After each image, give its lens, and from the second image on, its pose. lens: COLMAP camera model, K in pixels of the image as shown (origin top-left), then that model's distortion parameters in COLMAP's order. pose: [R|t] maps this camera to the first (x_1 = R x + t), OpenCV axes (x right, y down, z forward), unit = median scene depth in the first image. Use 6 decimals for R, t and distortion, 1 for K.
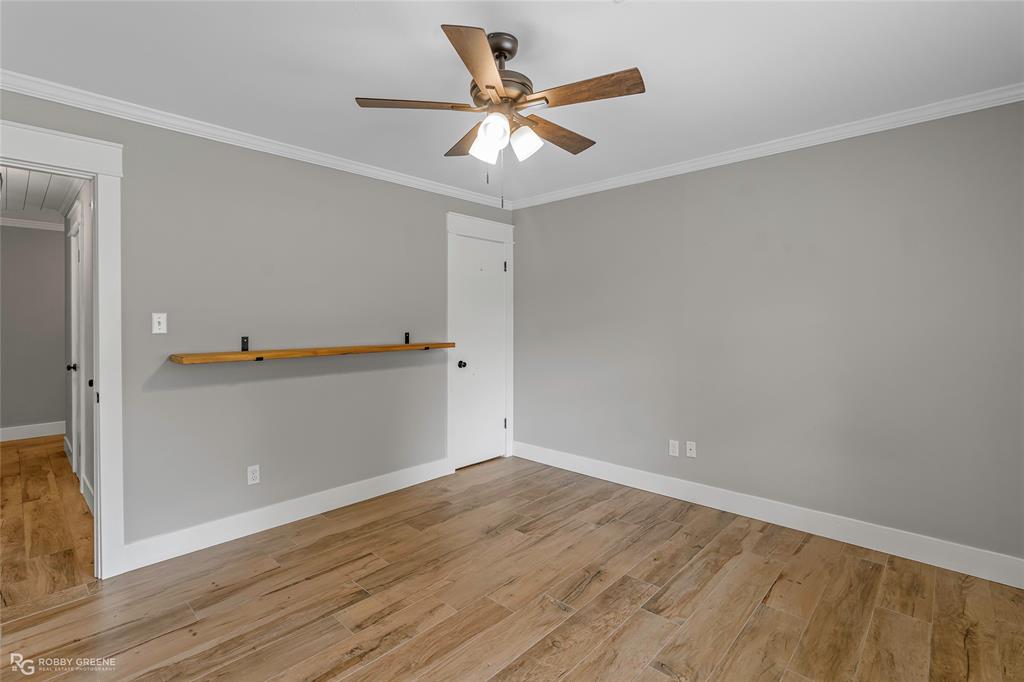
lens RADIAL K [[464.6, 0, 508.2], [0, 464.6, 332.0], [0, 0, 1]] dist [-0.010419, 0.004979]
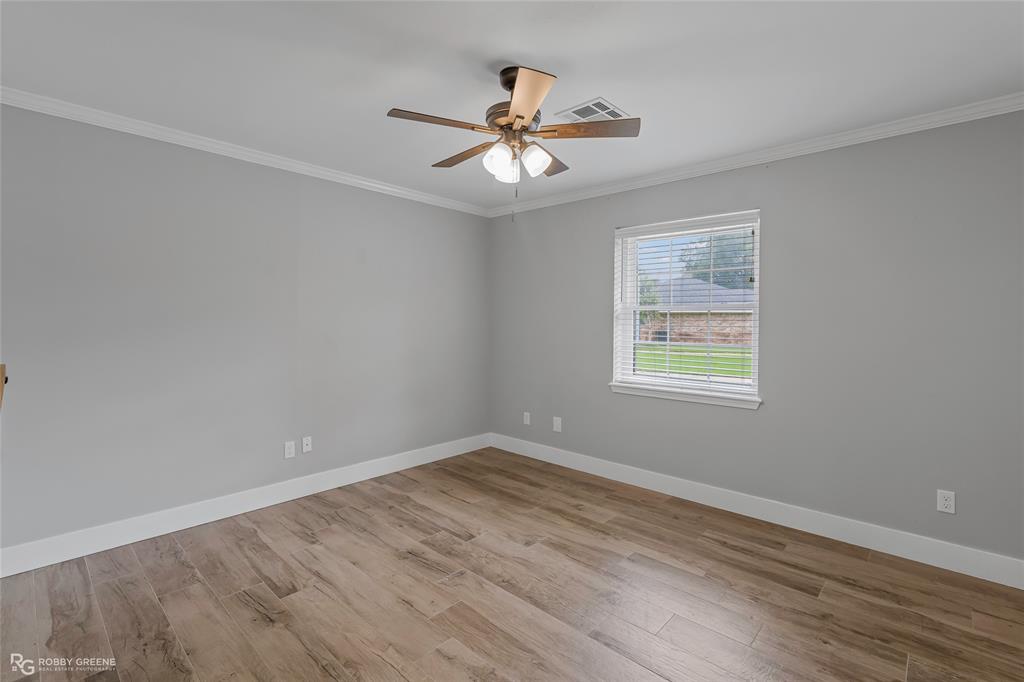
lens RADIAL K [[464.6, 0, 508.1], [0, 464.6, 339.5], [0, 0, 1]] dist [-0.010419, 0.004979]
pose [[0.008735, -0.037883, 0.999244, -0.790724], [0.018283, 0.999121, 0.037718, -0.011568], [-0.999795, 0.017939, 0.009420, 0.692247]]
